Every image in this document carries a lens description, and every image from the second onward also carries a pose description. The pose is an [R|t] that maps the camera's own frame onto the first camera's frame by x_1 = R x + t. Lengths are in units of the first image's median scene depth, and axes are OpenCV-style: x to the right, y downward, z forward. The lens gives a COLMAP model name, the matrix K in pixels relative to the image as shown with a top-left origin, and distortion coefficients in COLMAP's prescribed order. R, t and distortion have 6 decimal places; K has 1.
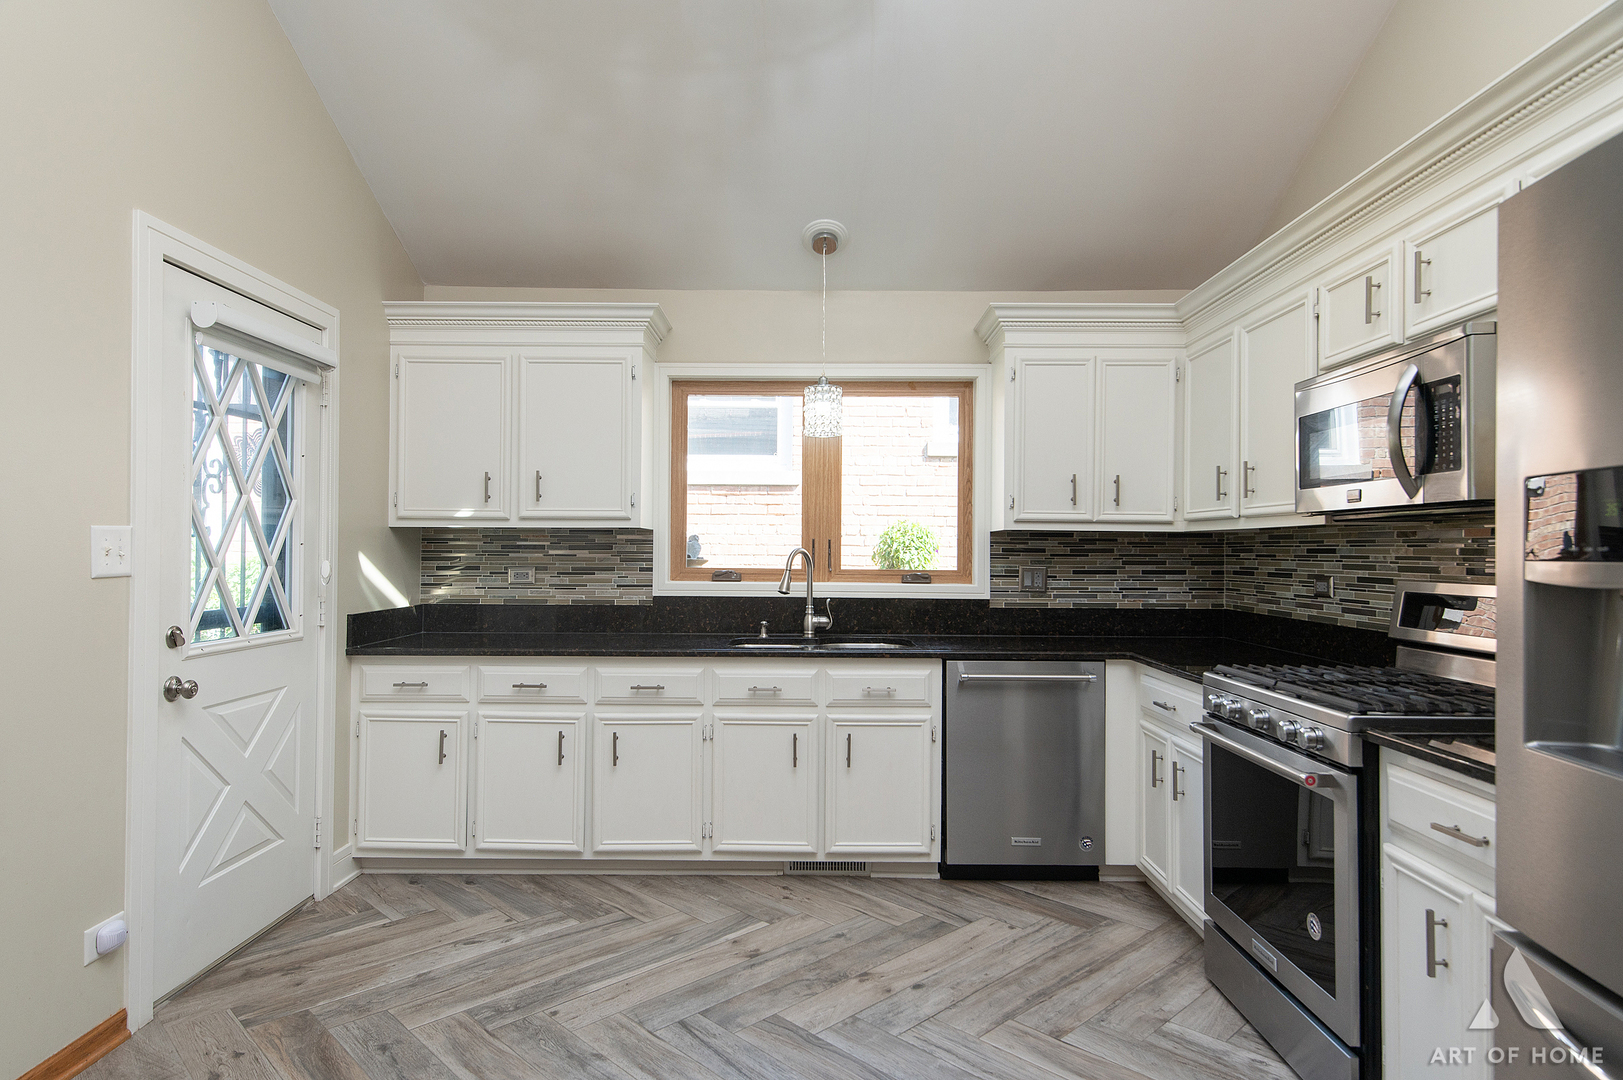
lens RADIAL K [[923.1, 0, 795.7], [0, 923.1, 541.3], [0, 0, 1]] dist [0.007263, -0.001621]
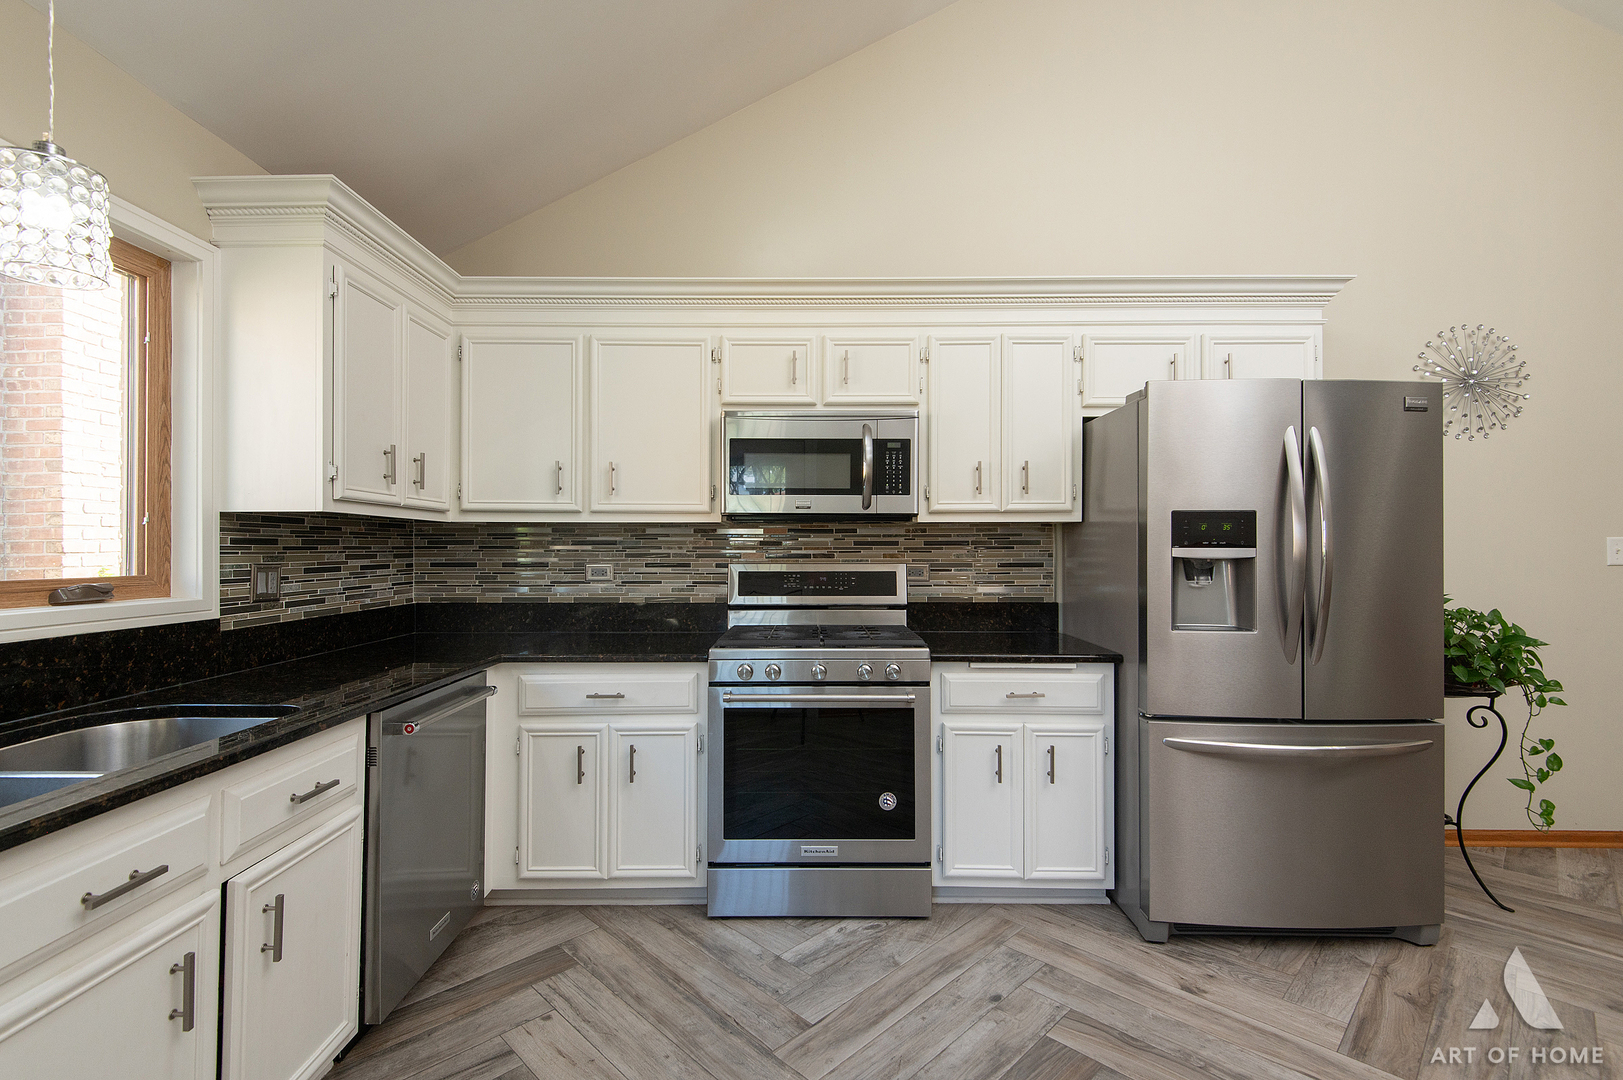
lens RADIAL K [[732.2, 0, 801.8], [0, 732.2, 542.0], [0, 0, 1]] dist [0.003180, -0.002140]
pose [[-0.025685, 0.000871, 0.999670, -0.335819], [-0.011913, 0.999928, -0.001177, 0.006518], [-0.999599, -0.011939, -0.025673, 0.672672]]
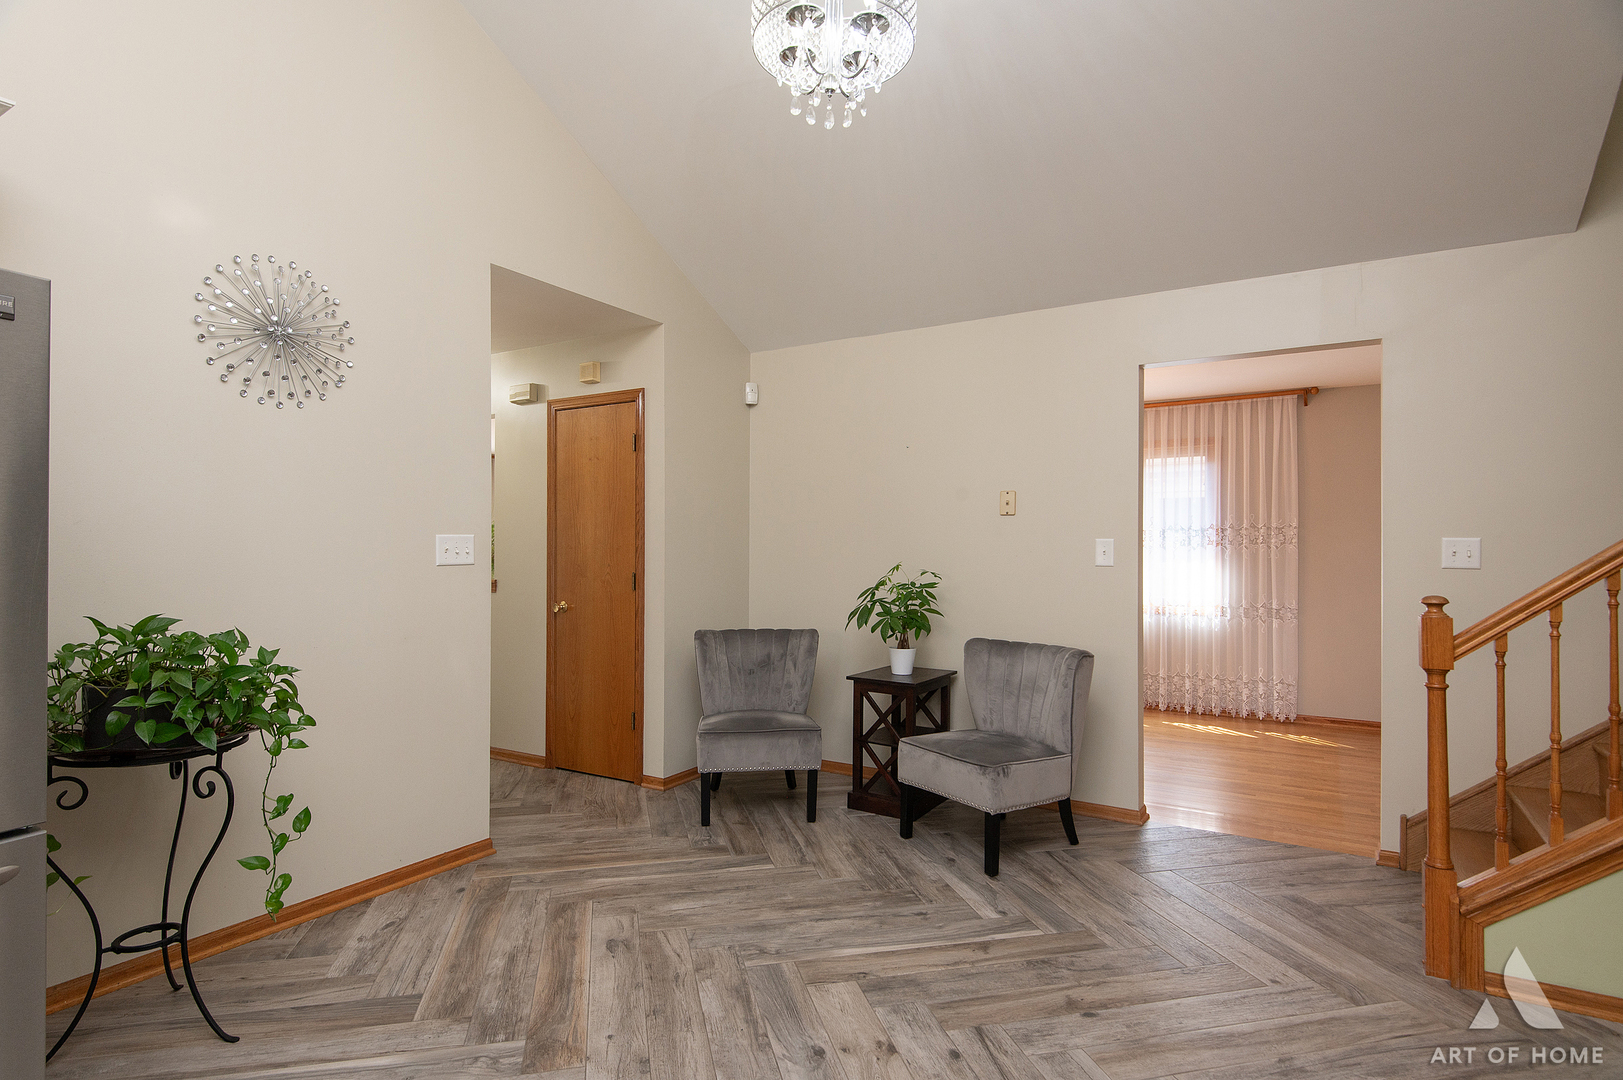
lens RADIAL K [[833.5, 0, 800.4], [0, 833.5, 547.3], [0, 0, 1]] dist [-0.001880, -0.001033]
pose [[-0.860580, -0.006275, 0.509277, -0.290928], [-0.010492, 0.999930, -0.005409, 0.002661], [-0.509208, -0.009998, -0.860585, 0.282215]]
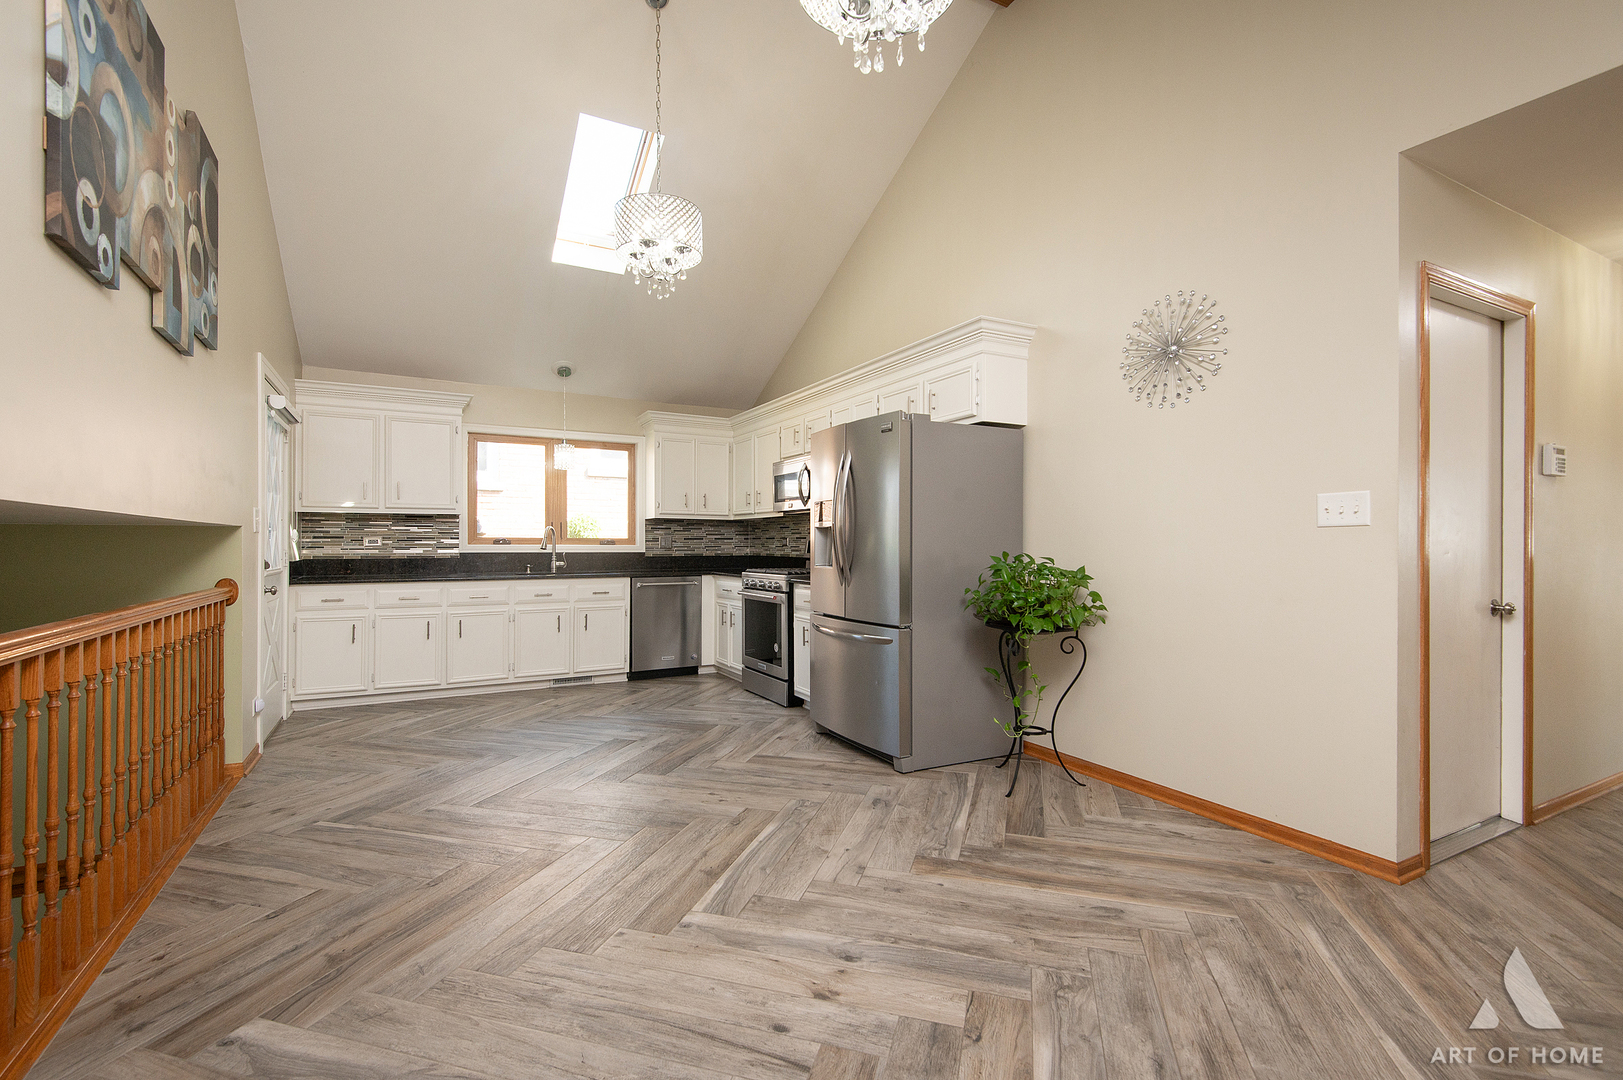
lens RADIAL K [[732.2, 0, 815.8], [0, 732.2, 546.7], [0, 0, 1]] dist [0.003180, -0.002140]
pose [[0.864818, -0.005380, 0.502057, -0.306906], [-0.001439, 0.999912, 0.013193, 0.031641], [-0.502084, -0.012132, 0.864734, -0.657847]]
